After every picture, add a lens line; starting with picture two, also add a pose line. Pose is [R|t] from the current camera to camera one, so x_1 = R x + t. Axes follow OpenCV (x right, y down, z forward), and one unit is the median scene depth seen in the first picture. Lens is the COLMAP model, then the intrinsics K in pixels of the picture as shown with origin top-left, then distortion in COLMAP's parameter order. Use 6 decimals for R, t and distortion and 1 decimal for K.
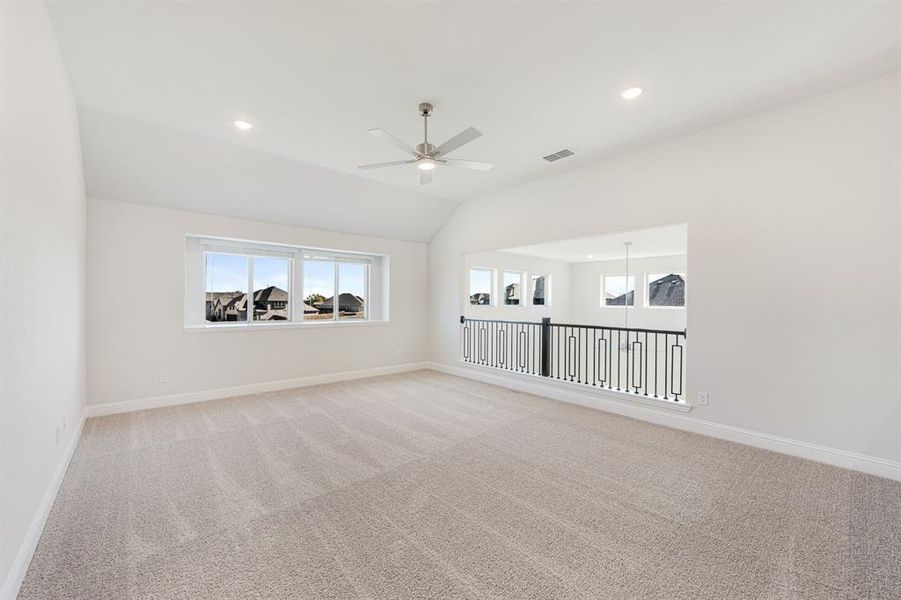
lens RADIAL K [[360.8, 0, 449.4], [0, 360.8, 302.9], [0, 0, 1]] dist [0.000000, 0.000009]
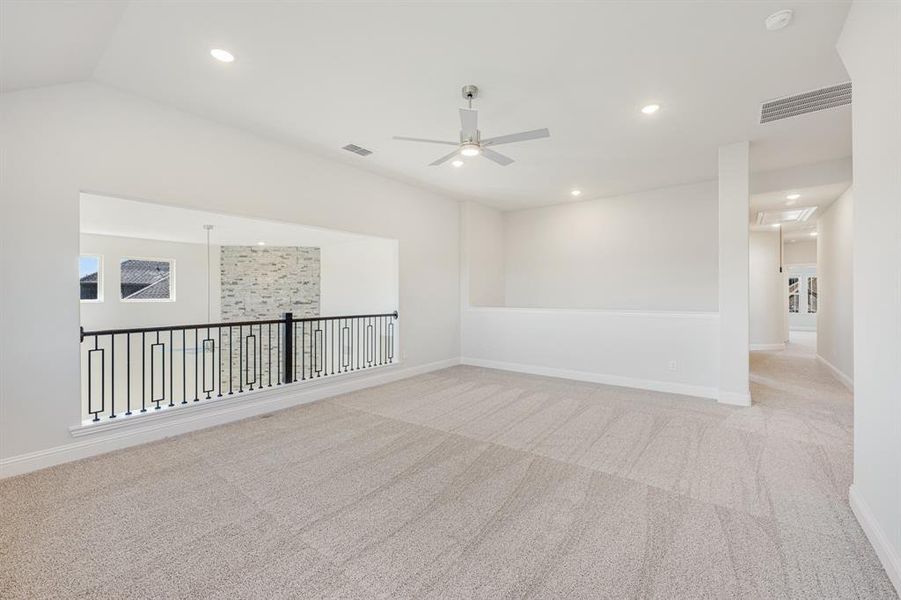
lens RADIAL K [[390.6, 0, 448.5], [0, 390.6, 293.5], [0, 0, 1]] dist [0.000799, 0.000087]
pose [[-0.216627, -0.002784, 0.976250, -0.711292], [0.007182, 0.999964, 0.004445, -0.005550], [-0.976228, 0.007974, -0.216600, 0.849824]]
